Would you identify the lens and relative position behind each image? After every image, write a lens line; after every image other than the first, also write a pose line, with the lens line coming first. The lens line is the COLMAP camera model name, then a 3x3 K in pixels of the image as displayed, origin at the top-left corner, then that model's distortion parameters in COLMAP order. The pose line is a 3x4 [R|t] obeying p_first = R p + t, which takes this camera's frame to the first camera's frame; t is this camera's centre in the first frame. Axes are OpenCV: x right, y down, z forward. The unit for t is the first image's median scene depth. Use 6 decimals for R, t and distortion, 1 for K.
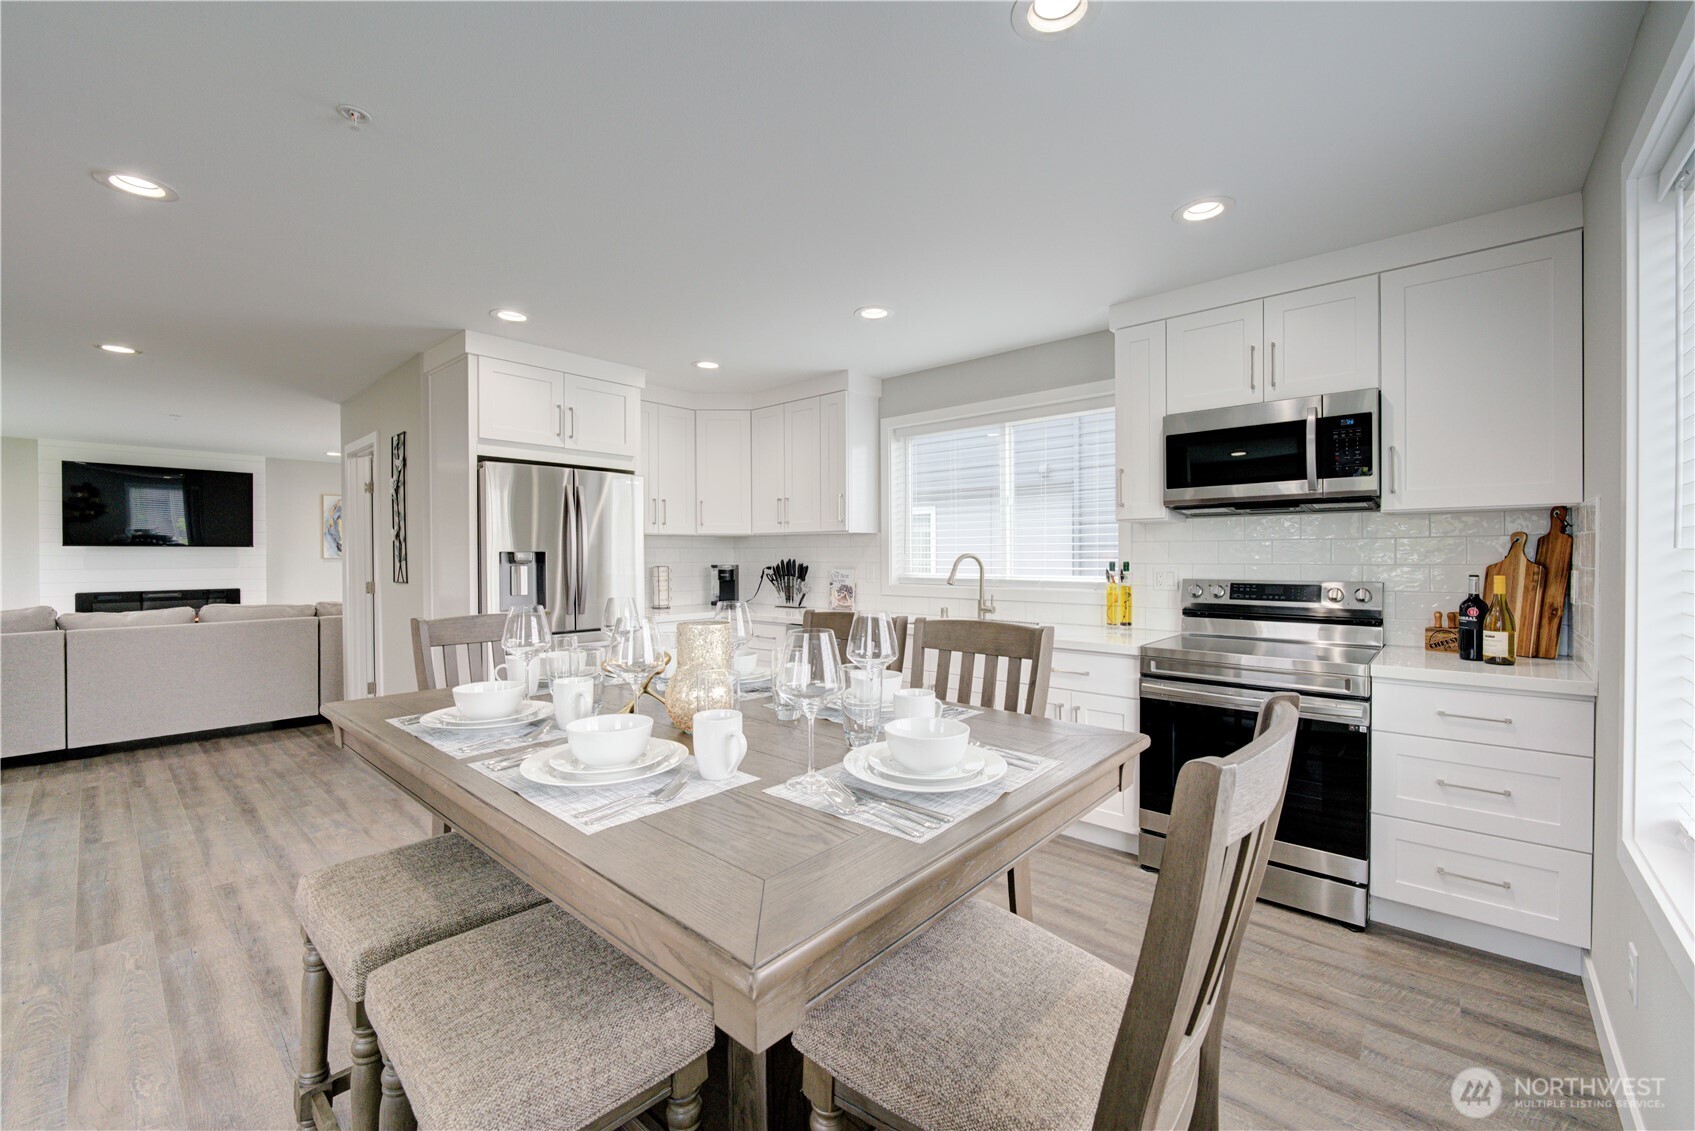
lens RADIAL K [[693.7, 0, 843.7], [0, 693.7, 561.9], [0, 0, 1]] dist [-0.002375, -0.000860]
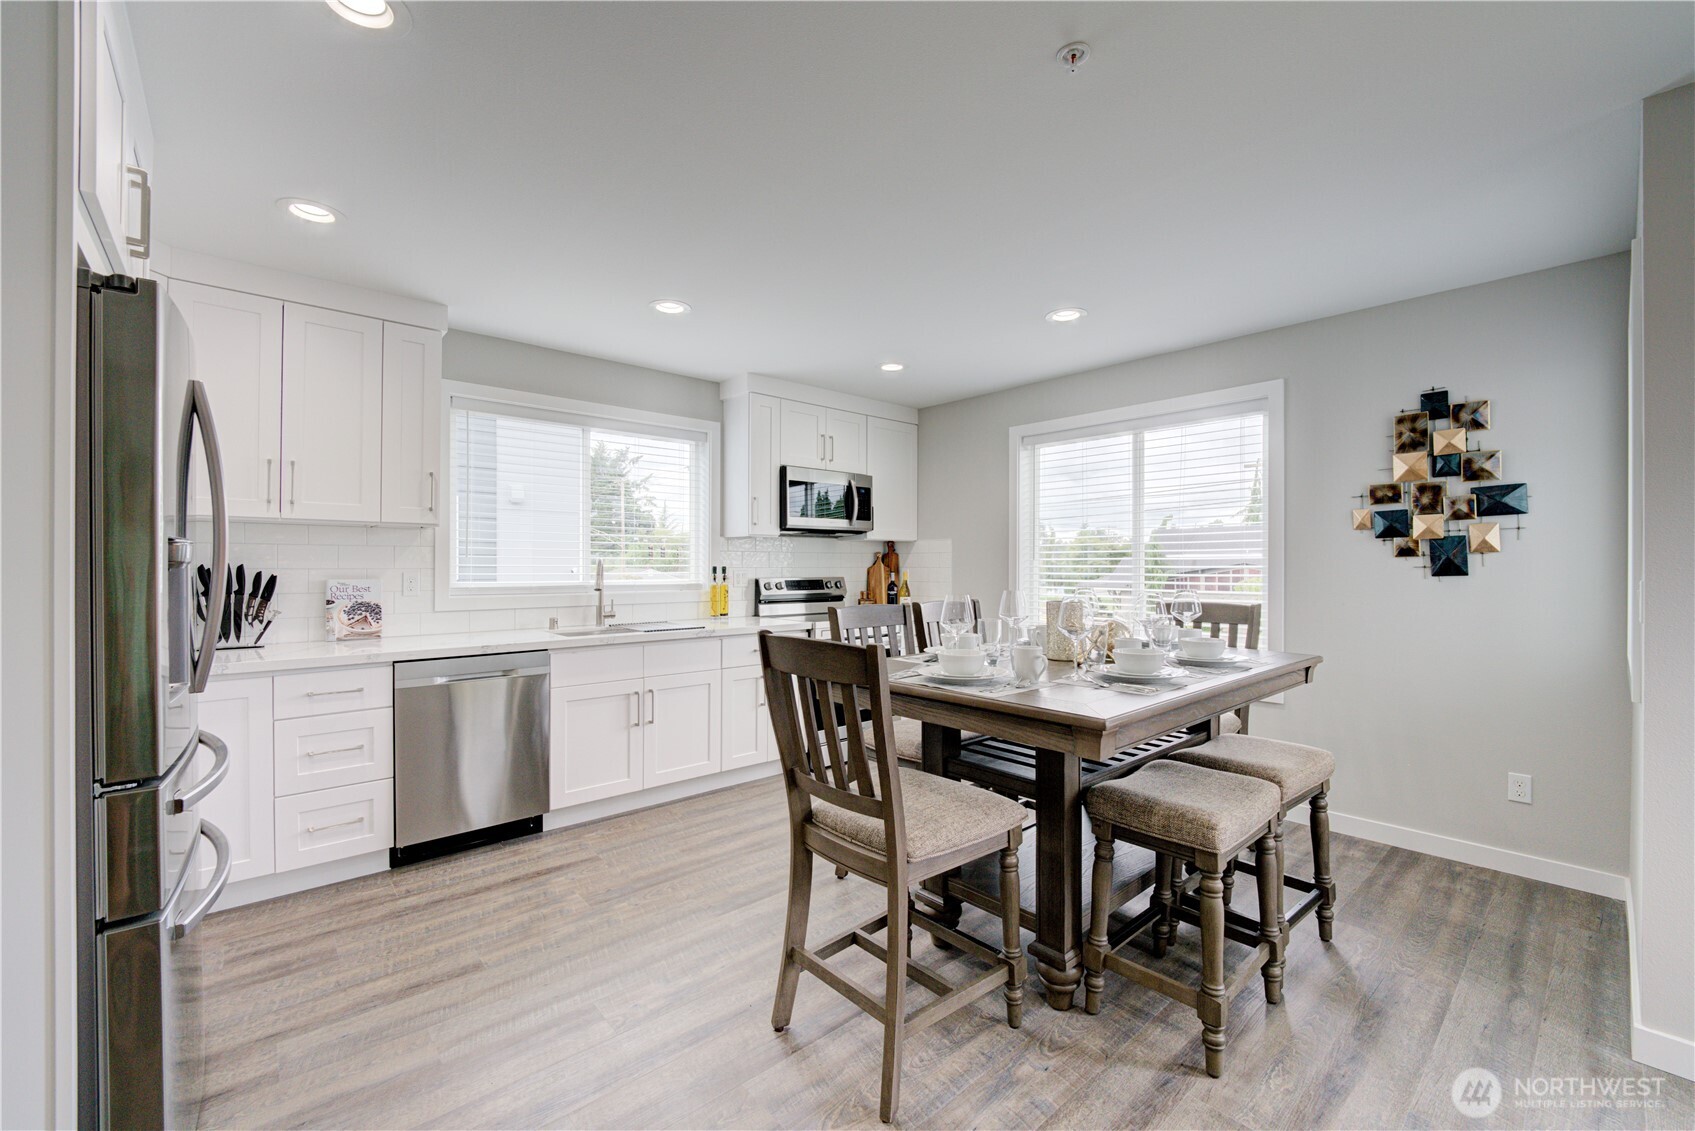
lens RADIAL K [[693.7, 0, 845.5], [0, 693.7, 565.2], [0, 0, 1]] dist [-0.002375, -0.000860]
pose [[0.106721, 0.000735, 0.994289, -0.745066], [0.005211, 0.999986, -0.001298, 0.000428], [-0.994275, 0.005320, 0.106715, 0.553281]]
